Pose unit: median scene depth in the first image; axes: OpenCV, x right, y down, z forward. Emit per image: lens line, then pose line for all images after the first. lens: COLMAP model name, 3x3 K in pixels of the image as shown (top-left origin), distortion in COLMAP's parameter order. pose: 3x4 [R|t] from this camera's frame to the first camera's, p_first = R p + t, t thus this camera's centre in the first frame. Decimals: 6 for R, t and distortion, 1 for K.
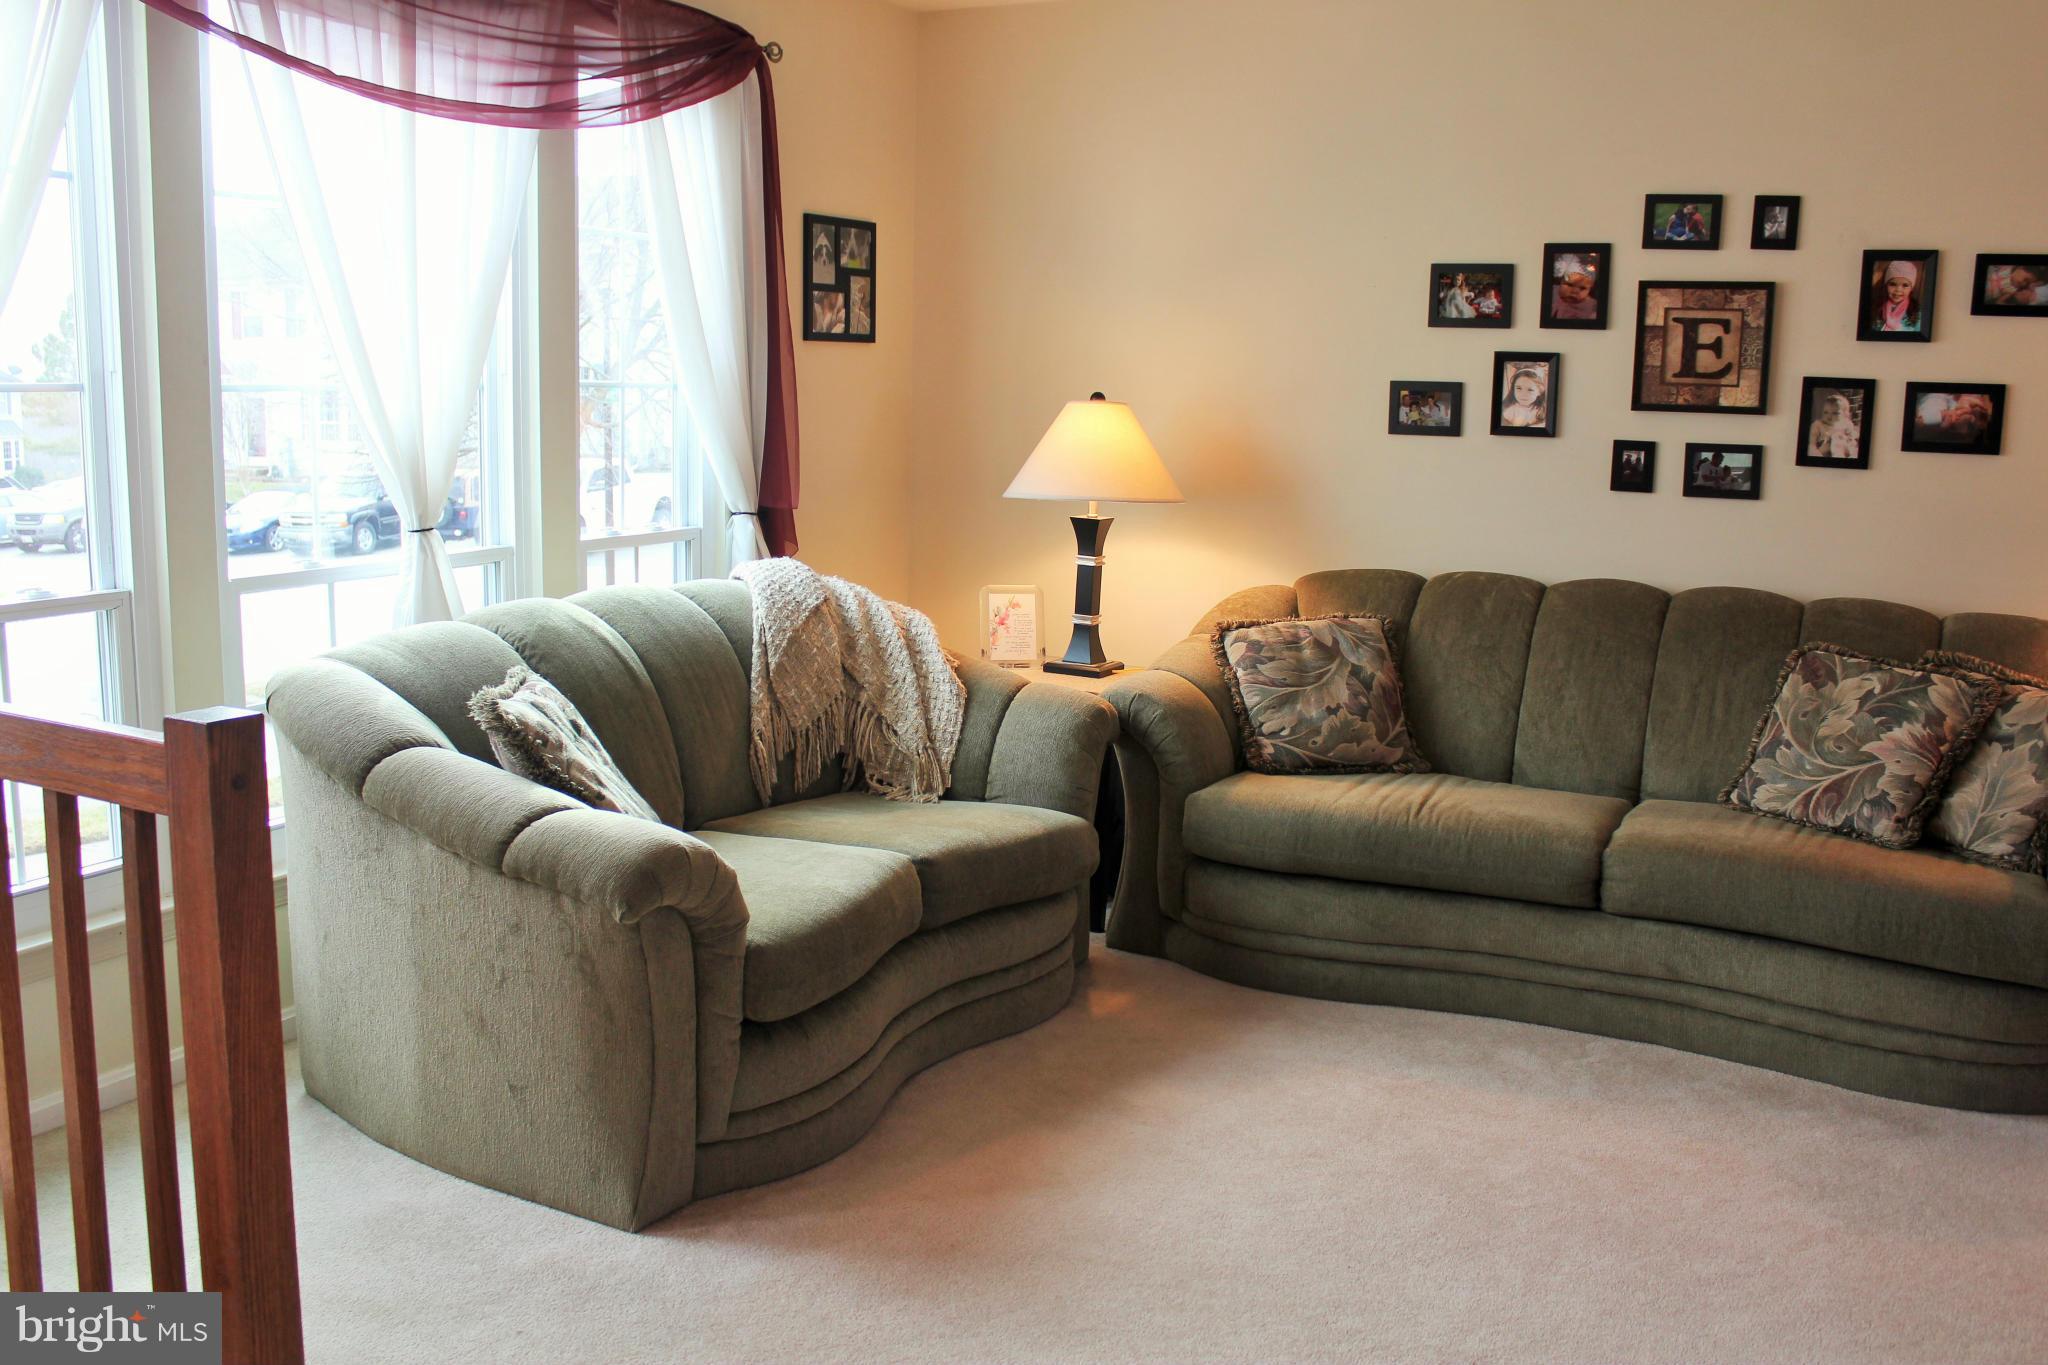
lens RADIAL K [[1827.2, 0, 1049.2], [0, 1827.2, 687.9], [0, 0, 1]] dist [-0.134367, 0.134659]
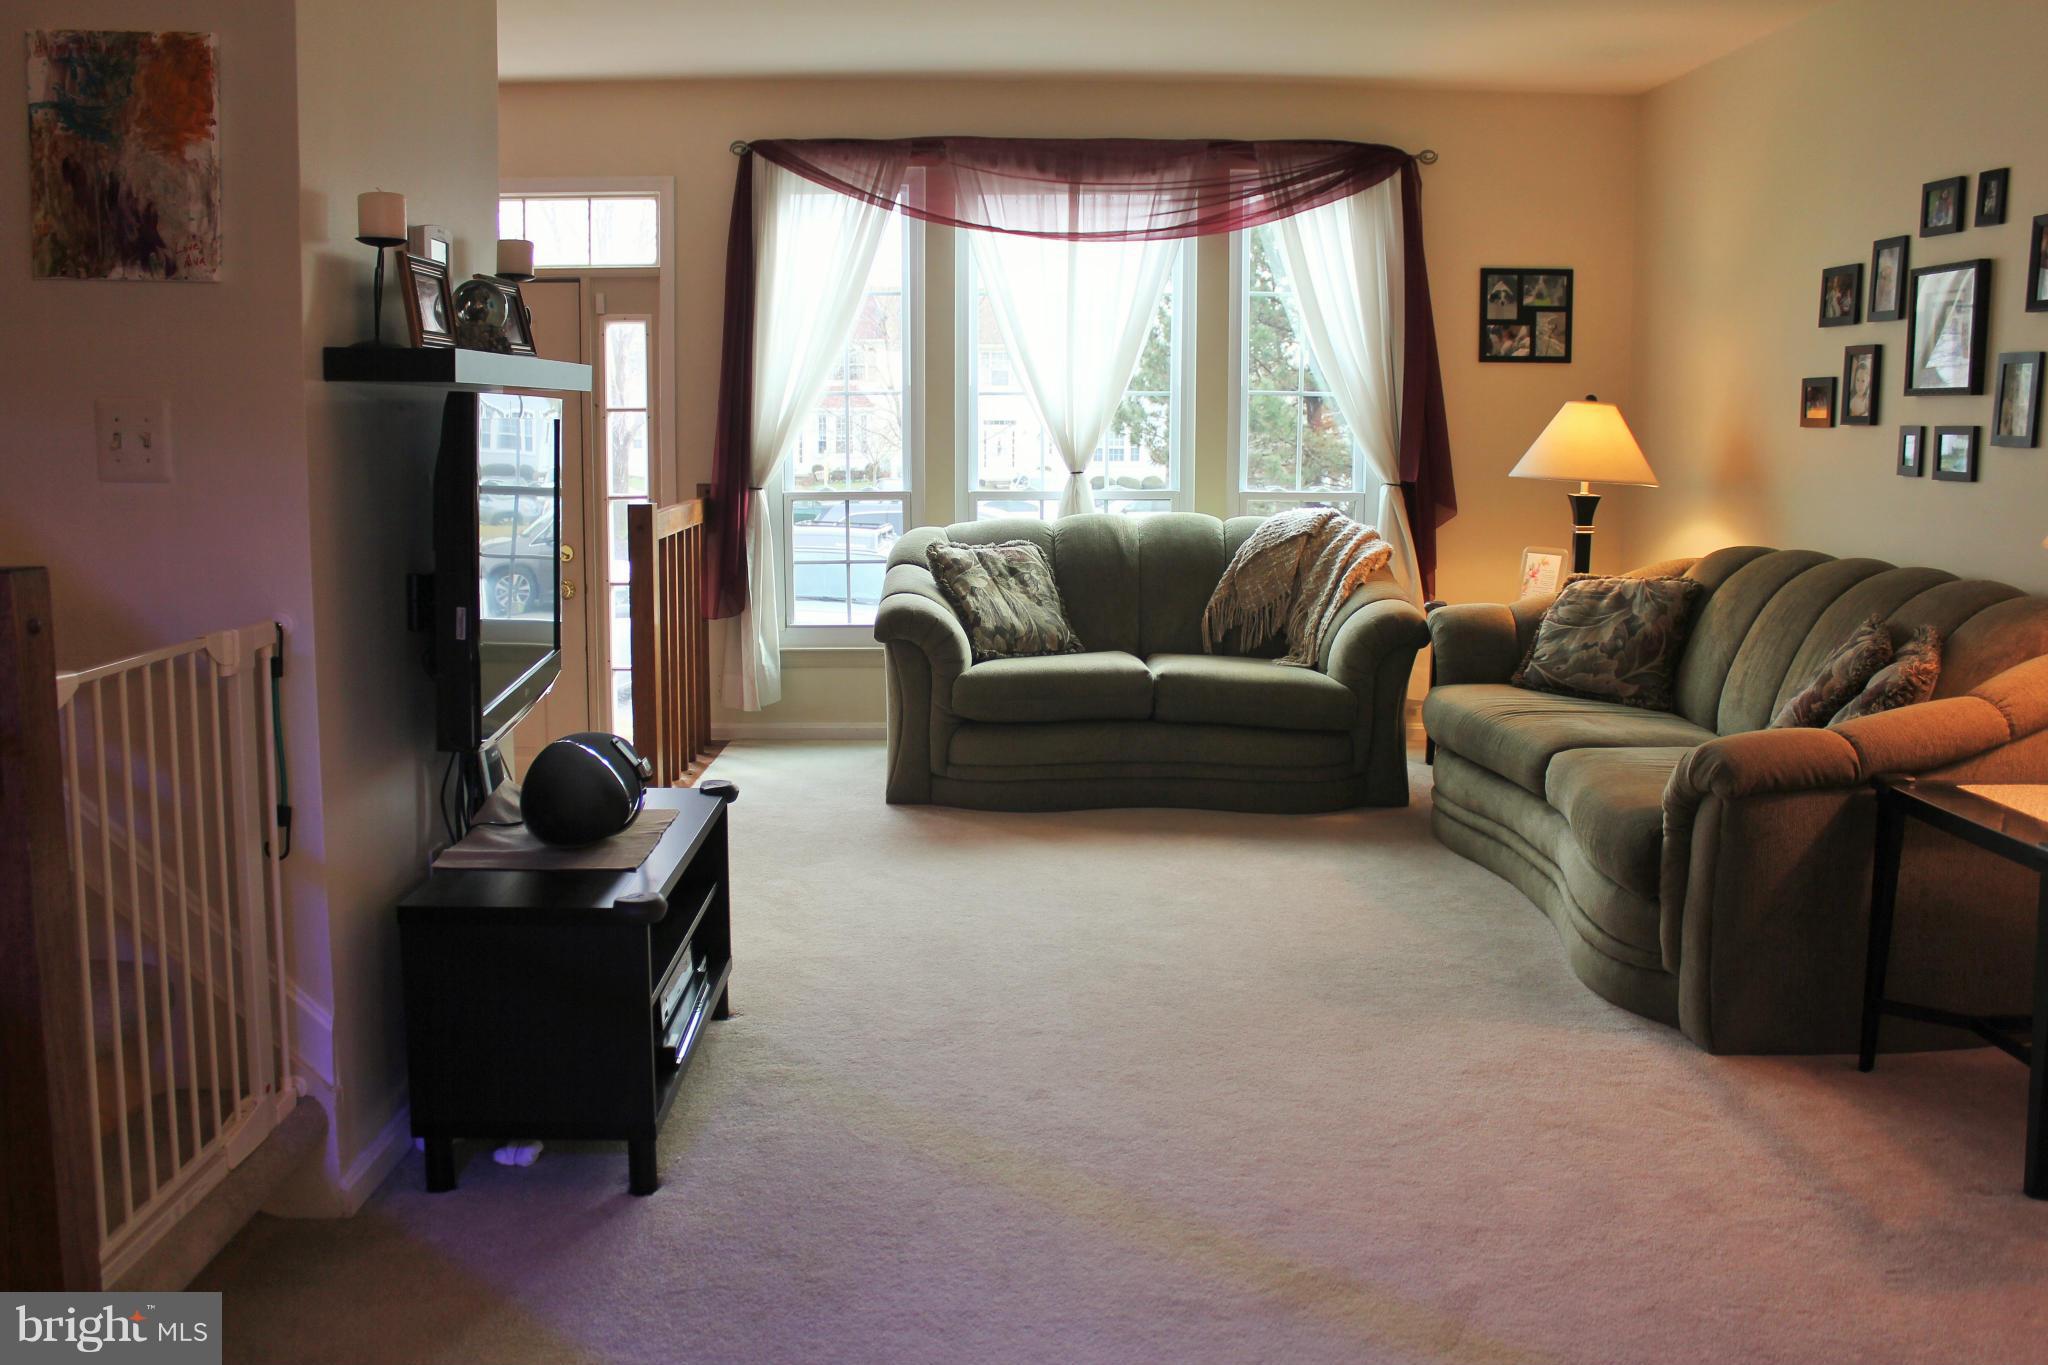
lens RADIAL K [[1827.2, 0, 1049.2], [0, 1827.2, 687.9], [0, 0, 1]] dist [-0.134367, 0.134659]
pose [[0.473037, 0.112855, -0.873785, 1.023397], [-0.140036, 0.988785, 0.051897, 0.026664], [0.869843, 0.097812, 0.483536, 0.103011]]
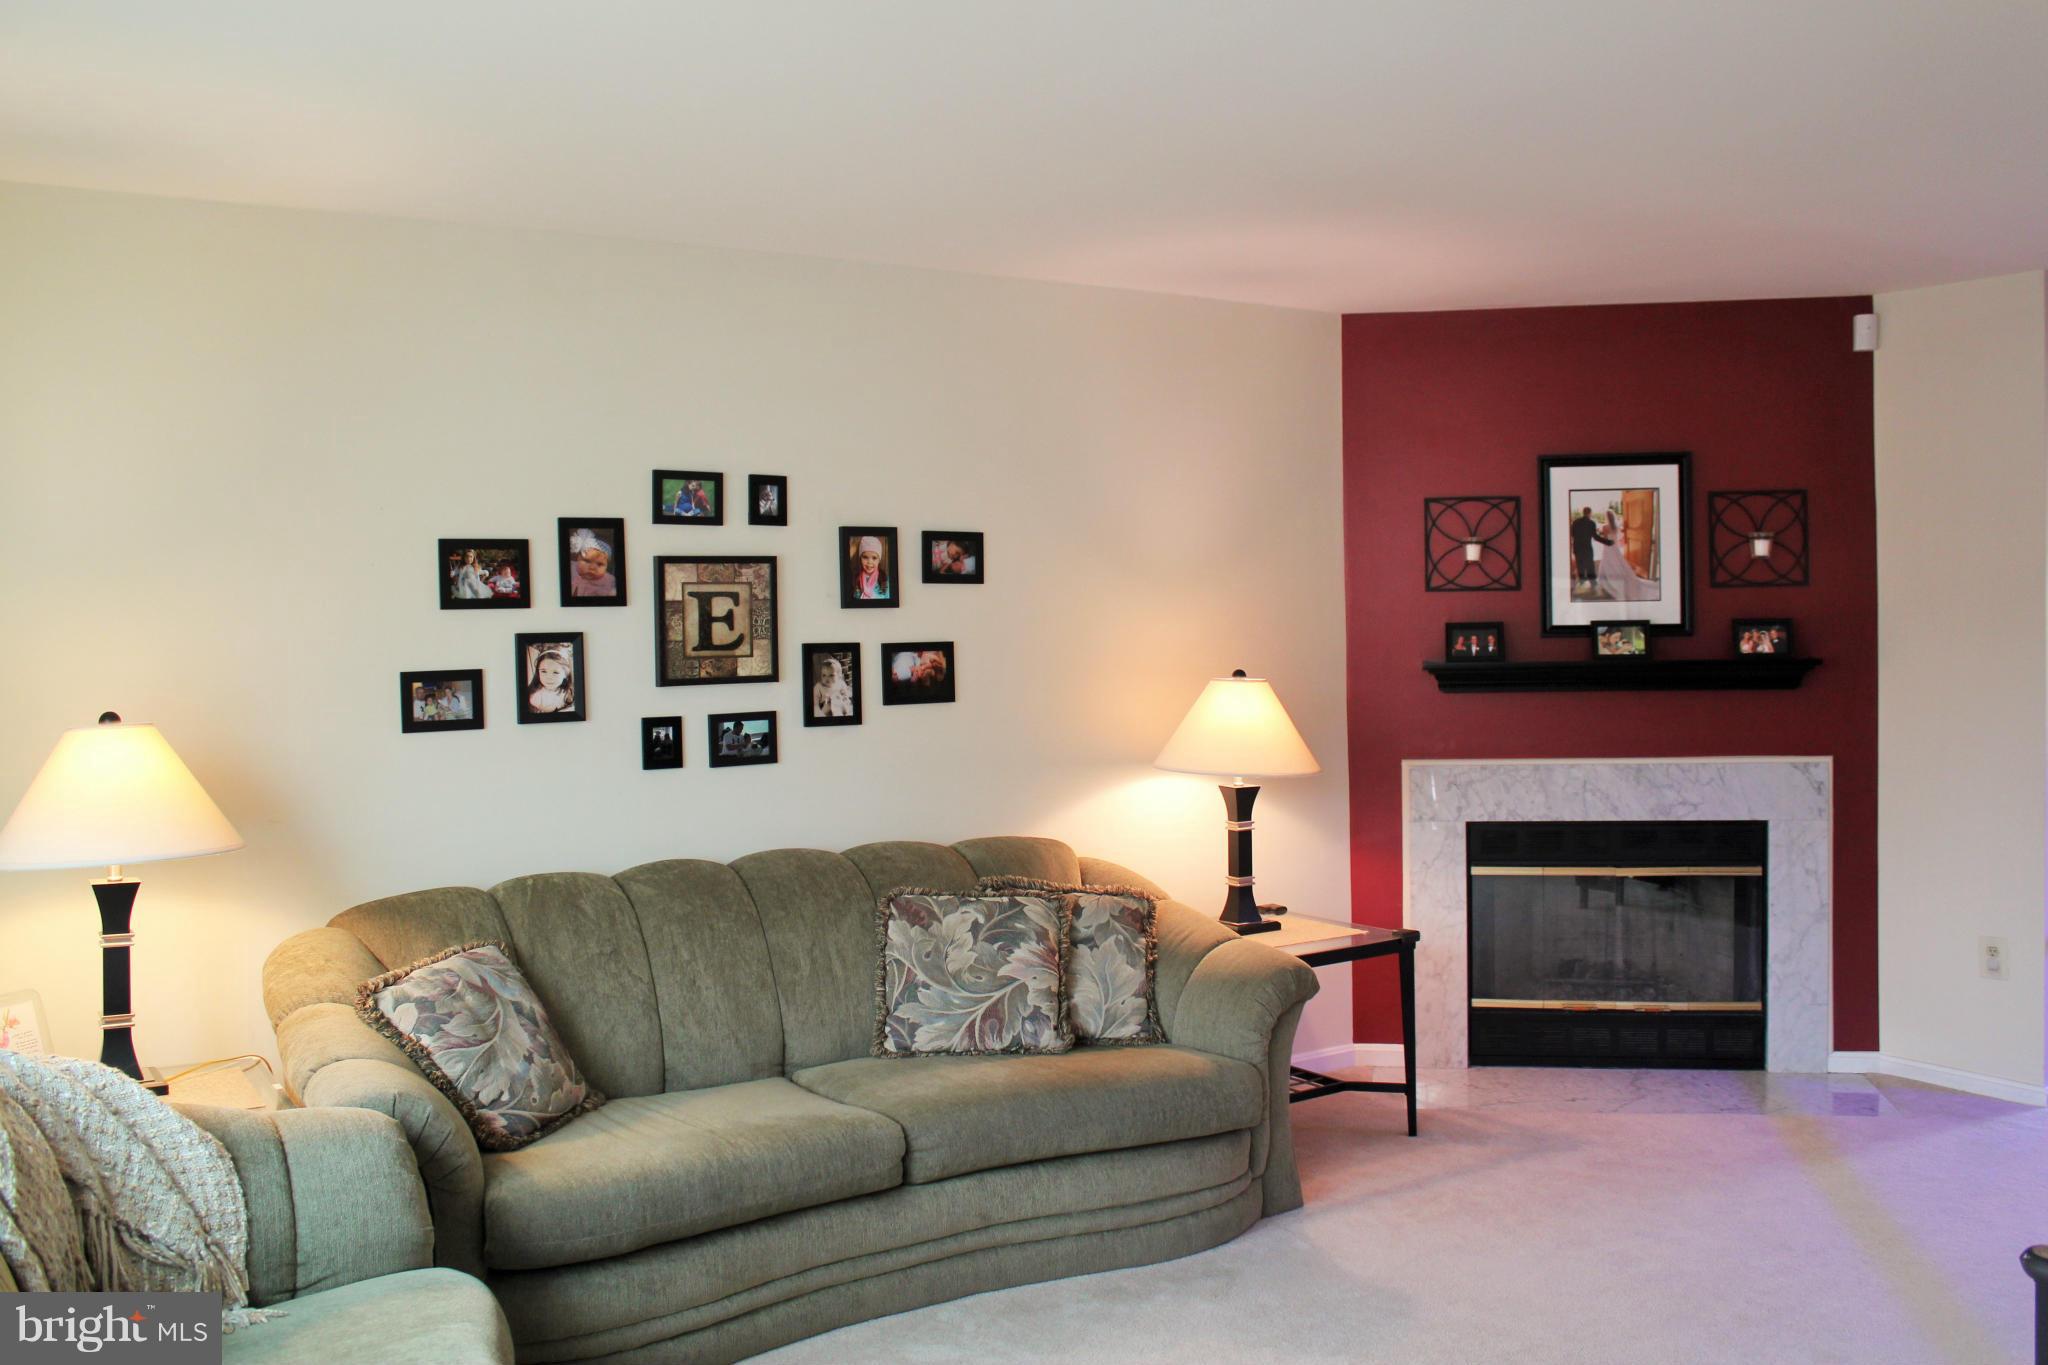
lens RADIAL K [[1827.2, 0, 1049.2], [0, 1827.2, 687.9], [0, 0, 1]] dist [-0.134367, 0.134659]
pose [[0.493920, -0.064880, 0.867084, -0.439798], [0.172691, 0.984666, -0.024693, -0.094745], [-0.852186, 0.161934, 0.497550, 0.335223]]
